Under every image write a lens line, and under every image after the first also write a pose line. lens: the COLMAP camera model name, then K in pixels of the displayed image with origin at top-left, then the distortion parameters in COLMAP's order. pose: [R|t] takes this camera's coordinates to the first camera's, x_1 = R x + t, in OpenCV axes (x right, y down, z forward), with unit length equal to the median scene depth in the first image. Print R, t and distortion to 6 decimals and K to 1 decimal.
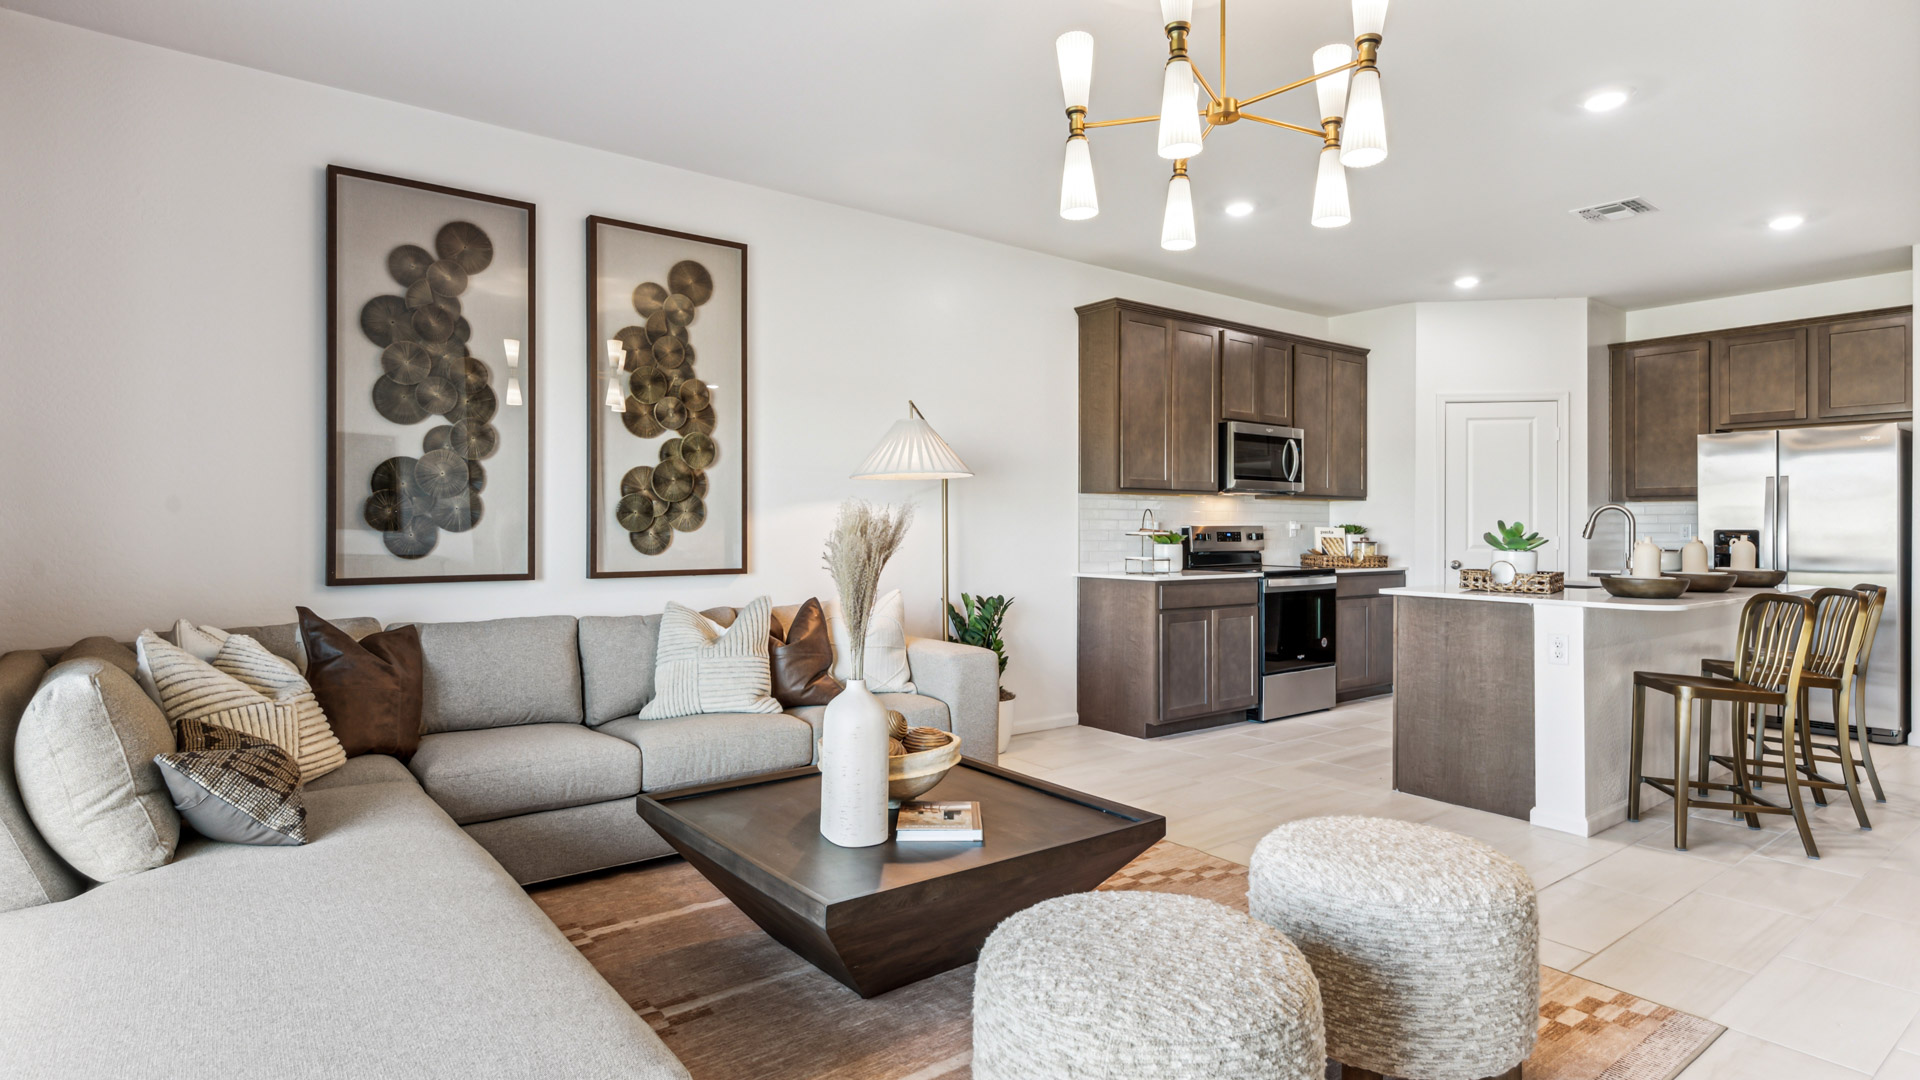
lens RADIAL K [[990.2, 0, 968.0], [0, 990.2, 530.5], [0, 0, 1]] dist [0.003288, -0.000114]
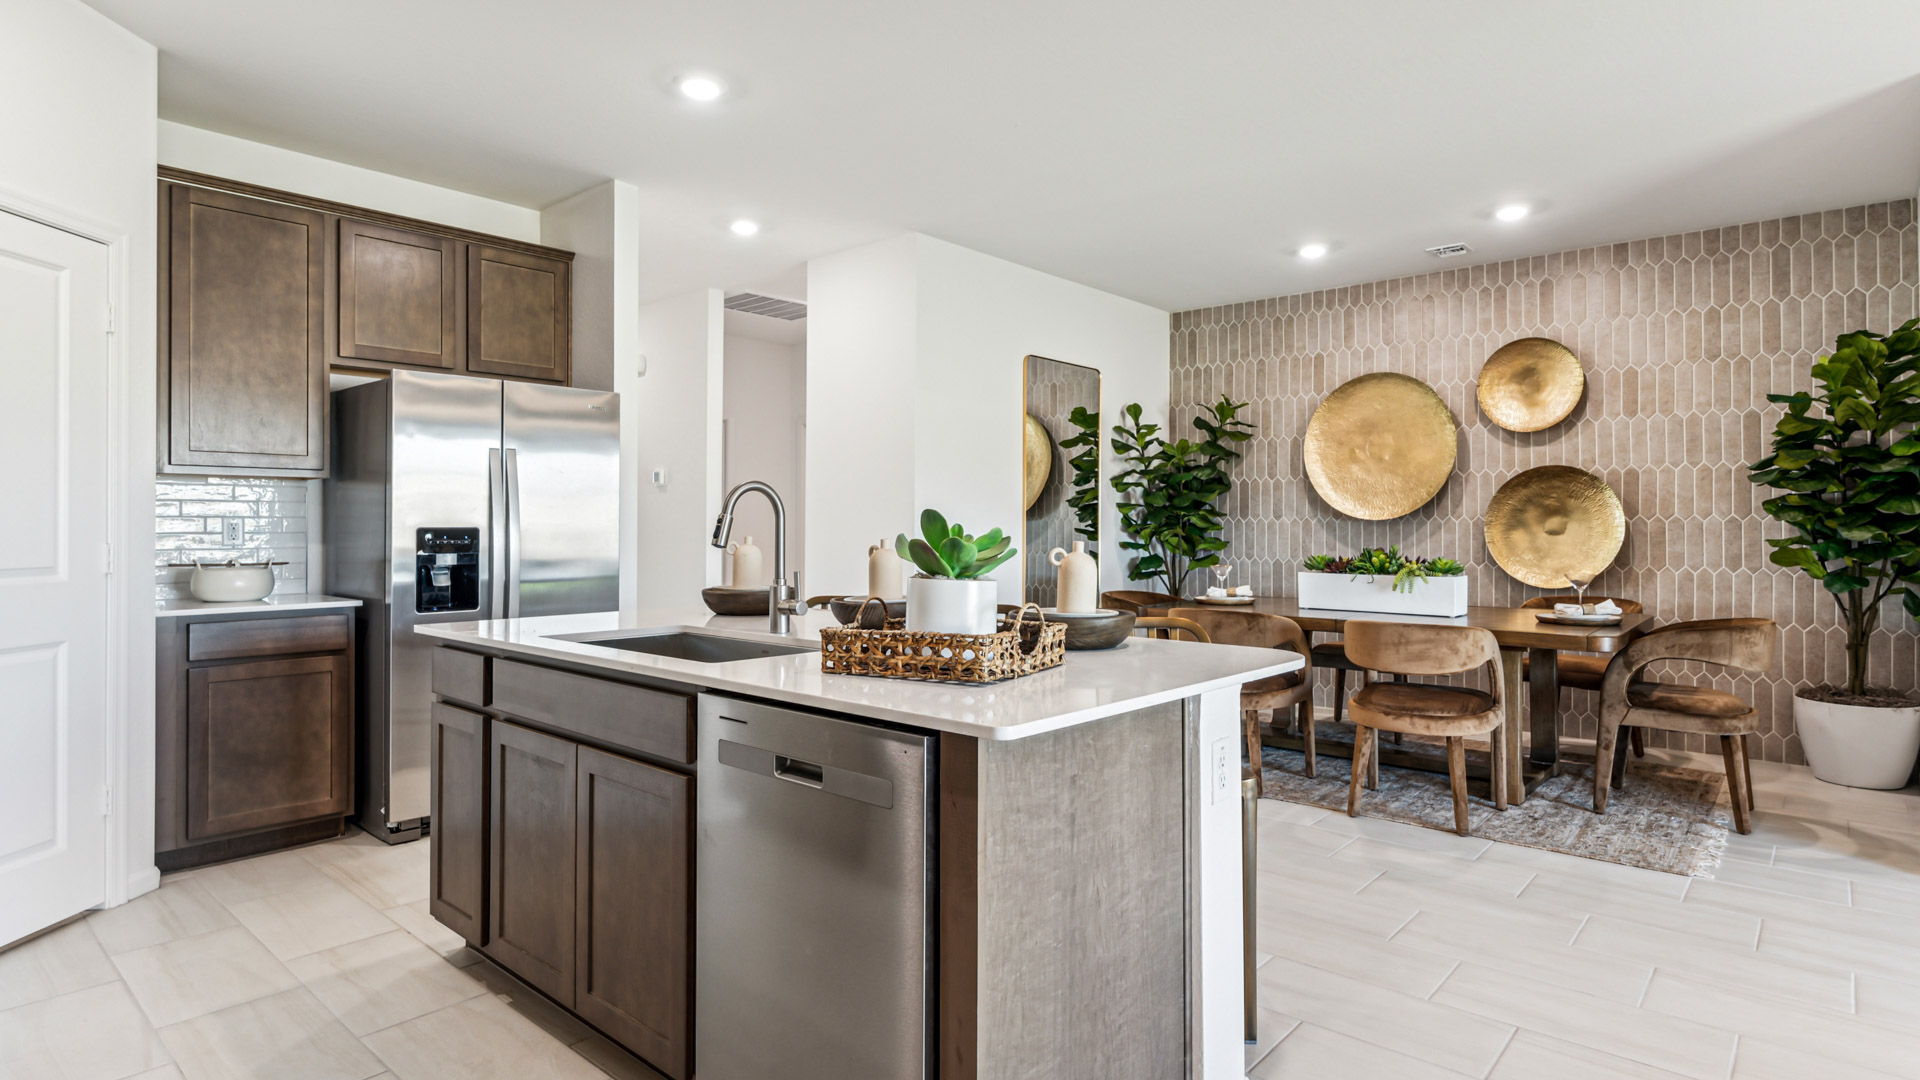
lens RADIAL K [[990.2, 0, 968.0], [0, 990.2, 530.5], [0, 0, 1]] dist [0.003288, -0.000114]
pose [[-0.178822, -0.007612, 0.983852, 0.074509], [-0.000492, 0.999971, 0.007648, -0.002907], [-0.983881, 0.000884, -0.178821, 0.697093]]
